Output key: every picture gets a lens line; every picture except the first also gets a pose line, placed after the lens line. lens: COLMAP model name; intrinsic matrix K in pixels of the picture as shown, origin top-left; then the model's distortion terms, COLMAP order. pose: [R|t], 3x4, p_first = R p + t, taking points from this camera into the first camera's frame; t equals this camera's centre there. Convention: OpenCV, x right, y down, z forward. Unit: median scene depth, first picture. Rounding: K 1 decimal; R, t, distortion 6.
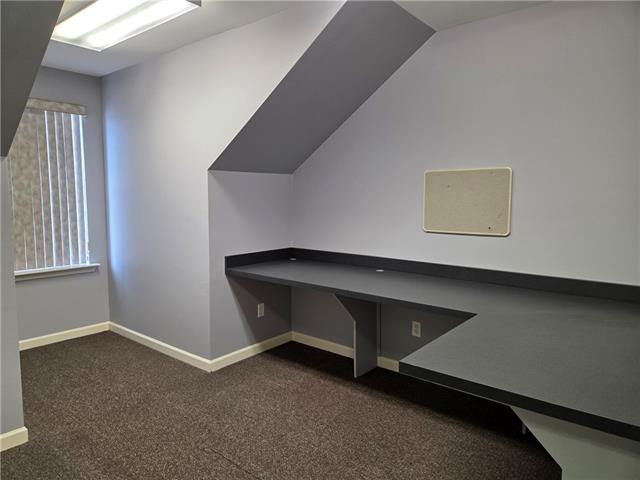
lens RADIAL K [[431.1, 0, 319.5], [0, 431.1, 237.4], [0, 0, 1]] dist [0.070490, -0.063348]
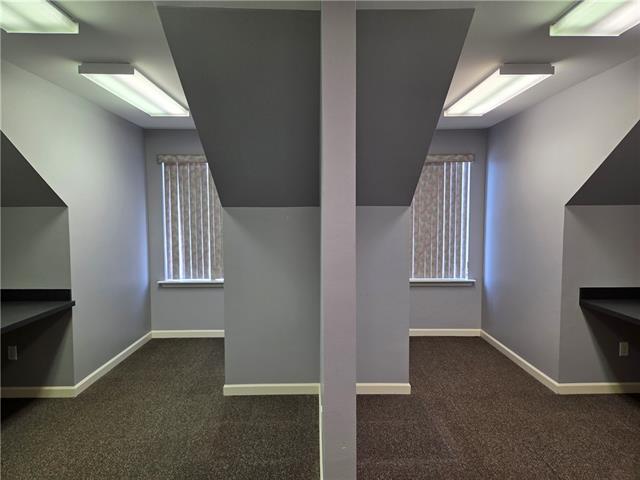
lens RADIAL K [[431.1, 0, 319.5], [0, 431.1, 237.4], [0, 0, 1]] dist [0.070490, -0.063348]
pose [[0.643399, 0.038146, -0.764580, 0.160358], [-0.068797, 0.997598, -0.008121, -0.021768], [0.762433, 0.057826, 0.644478, -0.141911]]
